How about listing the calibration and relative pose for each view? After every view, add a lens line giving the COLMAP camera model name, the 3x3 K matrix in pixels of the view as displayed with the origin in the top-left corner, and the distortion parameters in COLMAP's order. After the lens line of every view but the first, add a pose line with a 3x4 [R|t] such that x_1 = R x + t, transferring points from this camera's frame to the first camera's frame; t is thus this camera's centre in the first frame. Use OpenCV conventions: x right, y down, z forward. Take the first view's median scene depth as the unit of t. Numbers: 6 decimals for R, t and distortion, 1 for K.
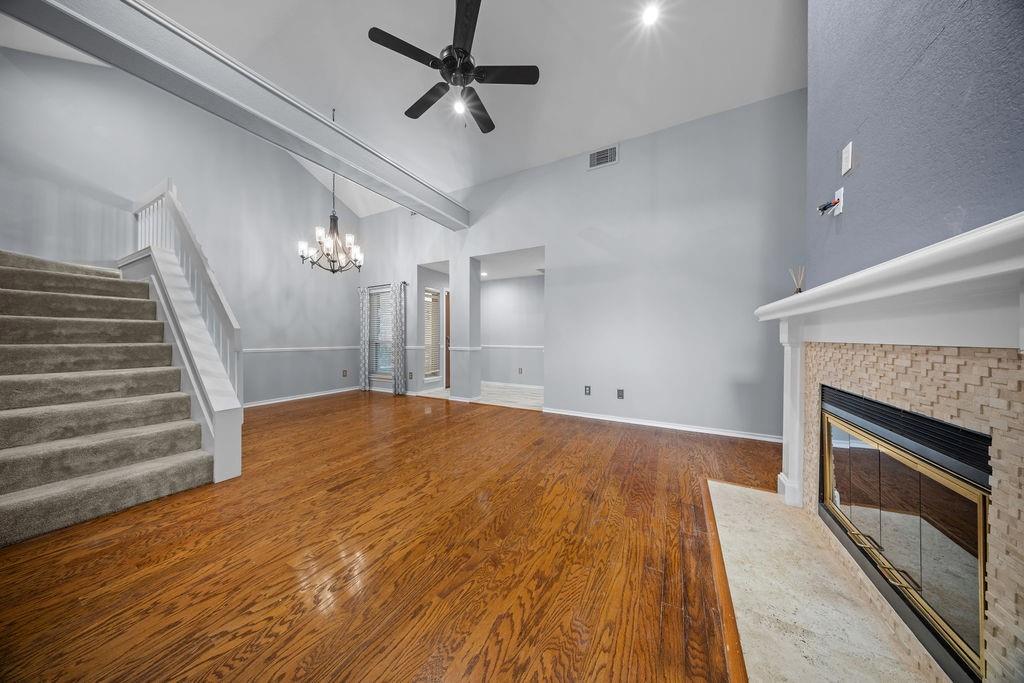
lens RADIAL K [[300.2, 0, 513.9], [0, 300.2, 343.2], [0, 0, 1]] dist [0.003552, -0.001988]
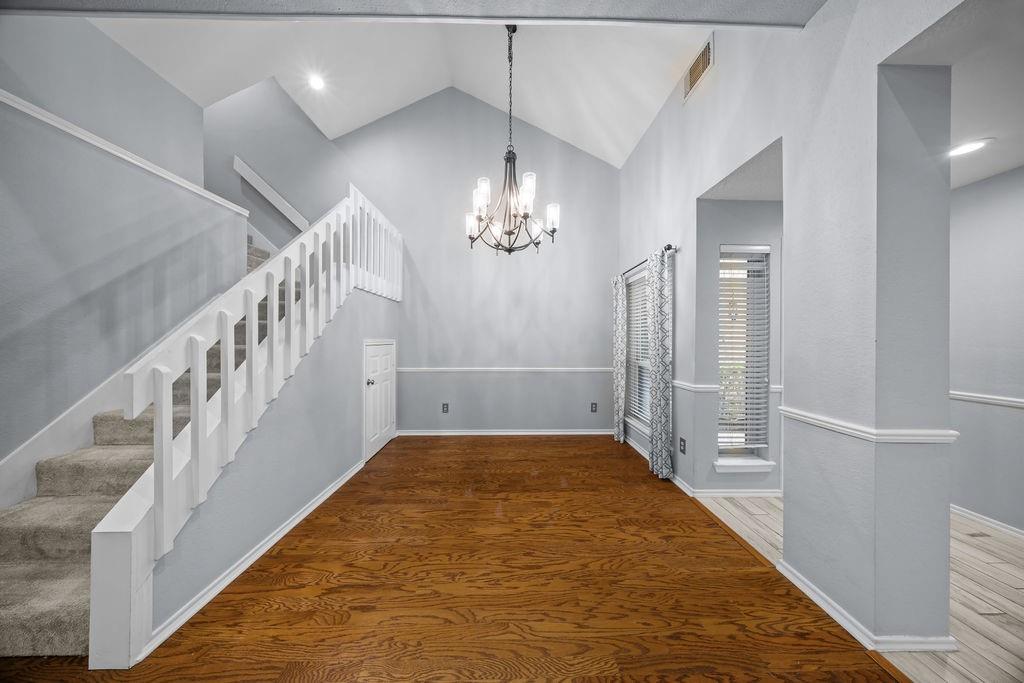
lens RADIAL K [[300.2, 0, 516.0], [0, 300.2, 339.5], [0, 0, 1]] dist [0.003552, -0.001988]
pose [[0.494730, 0.001042, -0.869046, -0.141308], [-0.016970, 0.999820, -0.008462, -0.094203], [0.868881, 0.018935, 0.494659, 1.107226]]
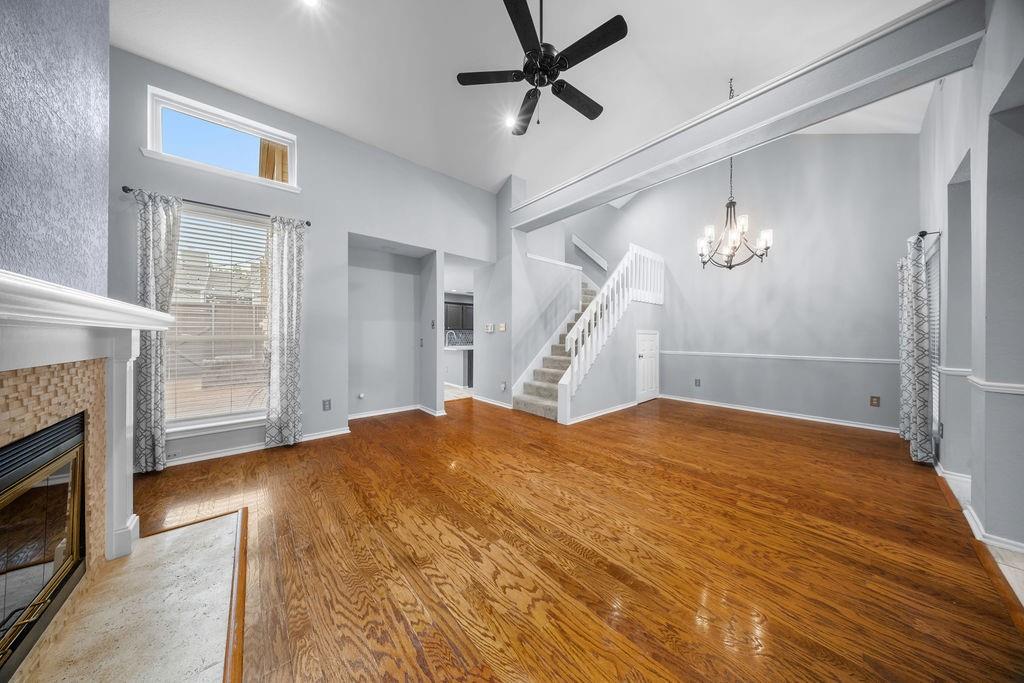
lens RADIAL K [[300.2, 0, 509.3], [0, 300.2, 337.1], [0, 0, 1]] dist [0.003552, -0.001988]
pose [[-0.364505, -0.000506, -0.931201, 0.652538], [-0.020988, 0.999750, 0.007672, -0.049134], [0.930965, 0.022340, -0.364424, 1.109313]]
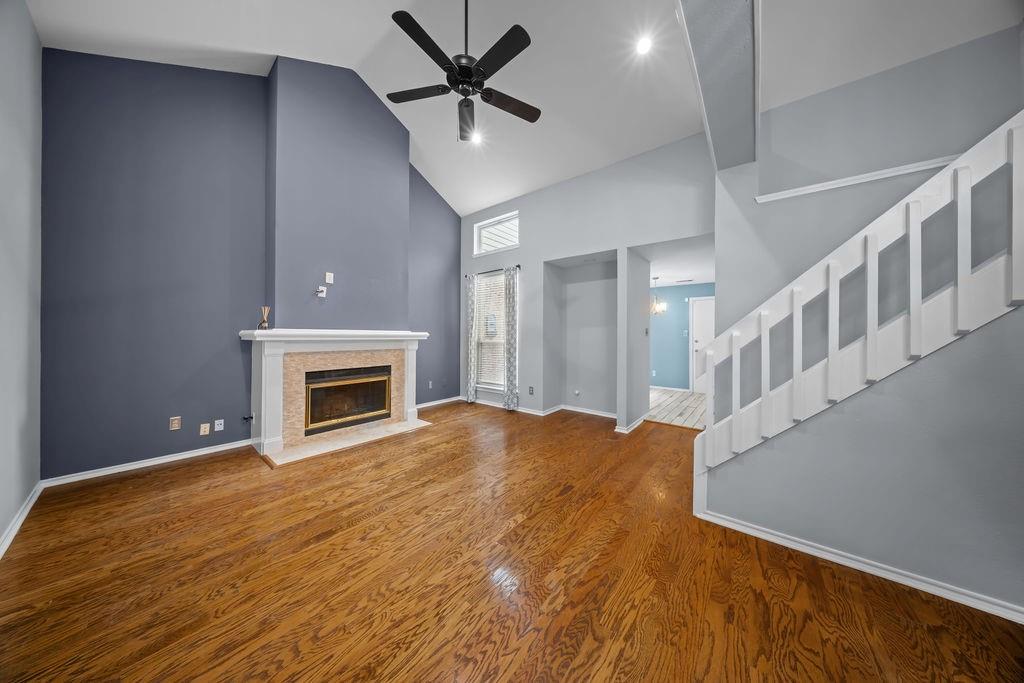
lens RADIAL K [[300.2, 0, 512.8], [0, 300.2, 337.9], [0, 0, 1]] dist [0.003552, -0.001988]
pose [[-0.984159, -0.012565, 0.176841, -0.447565], [-0.007070, 0.999473, 0.031674, -0.104369], [-0.177146, 0.029922, -0.983730, 1.686258]]
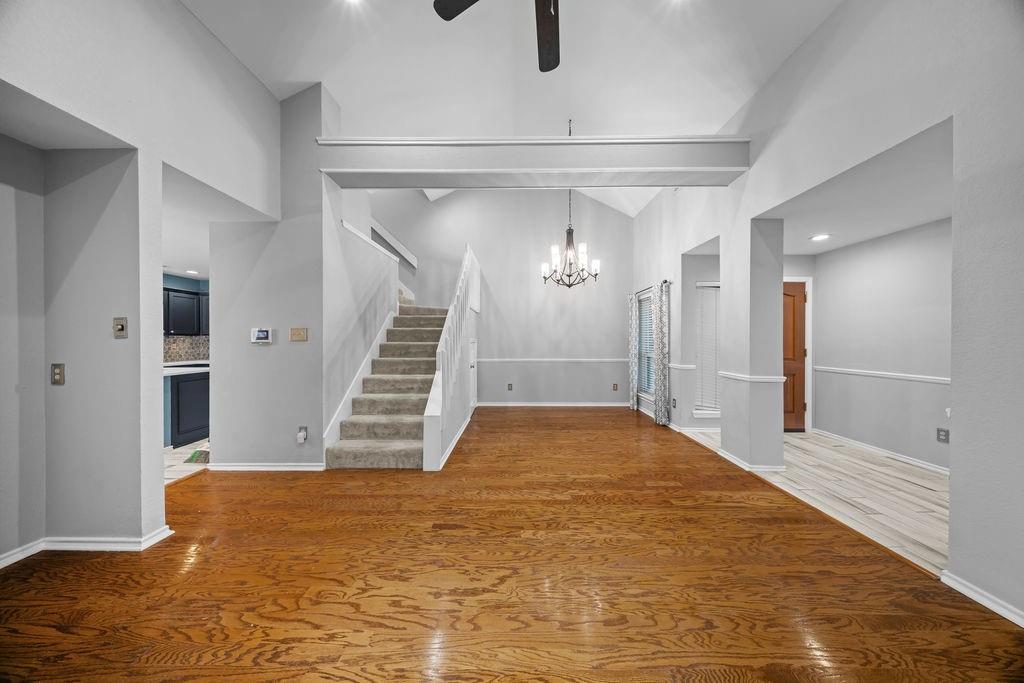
lens RADIAL K [[300.2, 0, 513.2], [0, 300.2, 340.6], [0, 0, 1]] dist [0.003552, -0.001988]
pose [[0.463953, 0.001133, -0.885859, 0.273966], [-0.014300, 0.999878, -0.006211, -0.077792], [0.885744, 0.015549, 0.463913, 0.589073]]
